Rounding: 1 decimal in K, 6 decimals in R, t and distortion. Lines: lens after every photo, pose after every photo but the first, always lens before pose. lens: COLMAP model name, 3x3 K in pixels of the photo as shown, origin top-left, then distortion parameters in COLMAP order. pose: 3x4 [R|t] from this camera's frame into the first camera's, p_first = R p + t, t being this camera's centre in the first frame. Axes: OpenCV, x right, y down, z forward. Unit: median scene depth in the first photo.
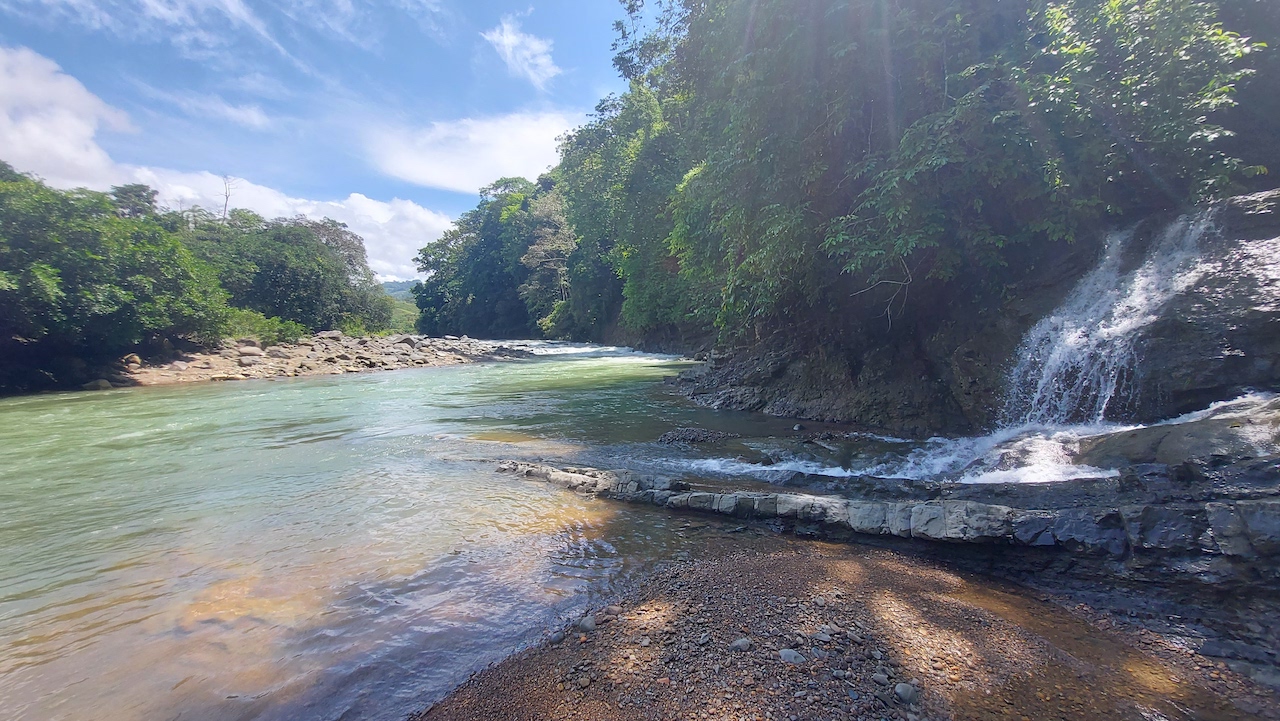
lens RADIAL K [[508.7, 0, 640.0], [0, 508.7, 360.5], [0, 0, 1]] dist [-0.007610, -0.007934]
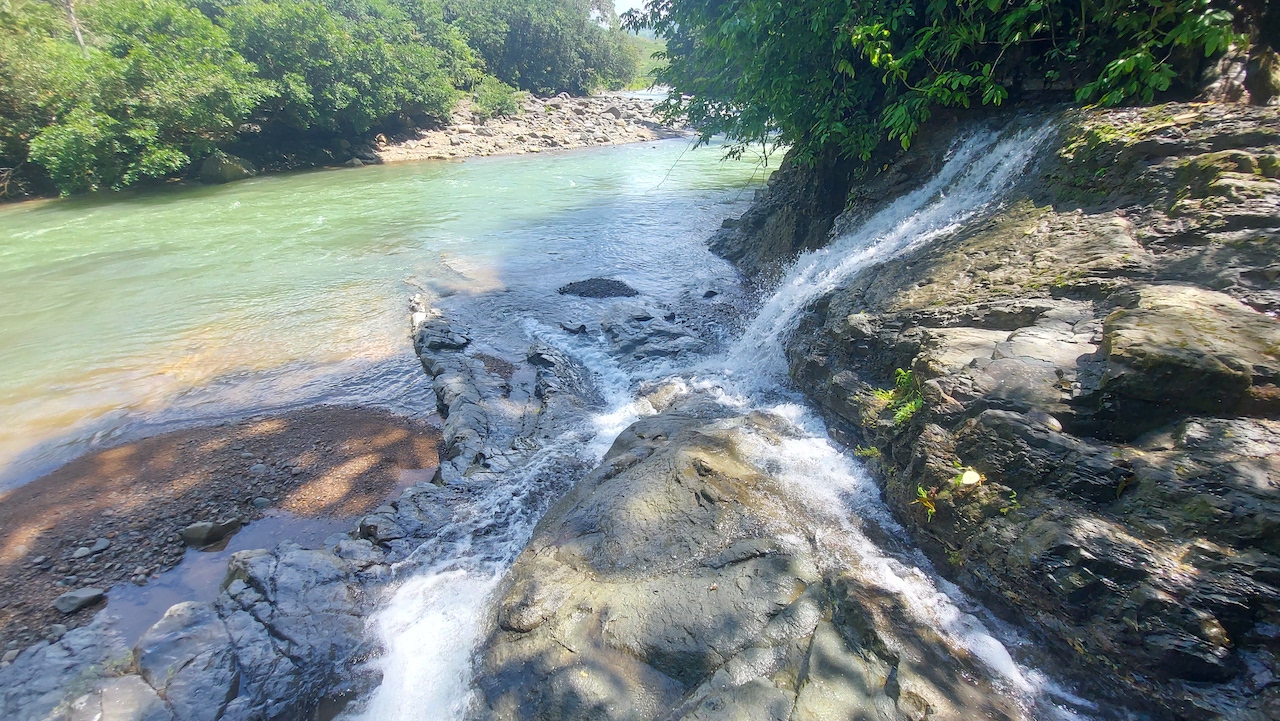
lens RADIAL K [[508.7, 0, 640.0], [0, 508.7, 360.5], [0, 0, 1]] dist [-0.007610, -0.007934]
pose [[0.875861, 0.235059, -0.421445, 1.112098], [-0.026244, 0.895254, 0.444783, -0.337673], [0.481850, -0.378507, 0.790287, 0.149961]]
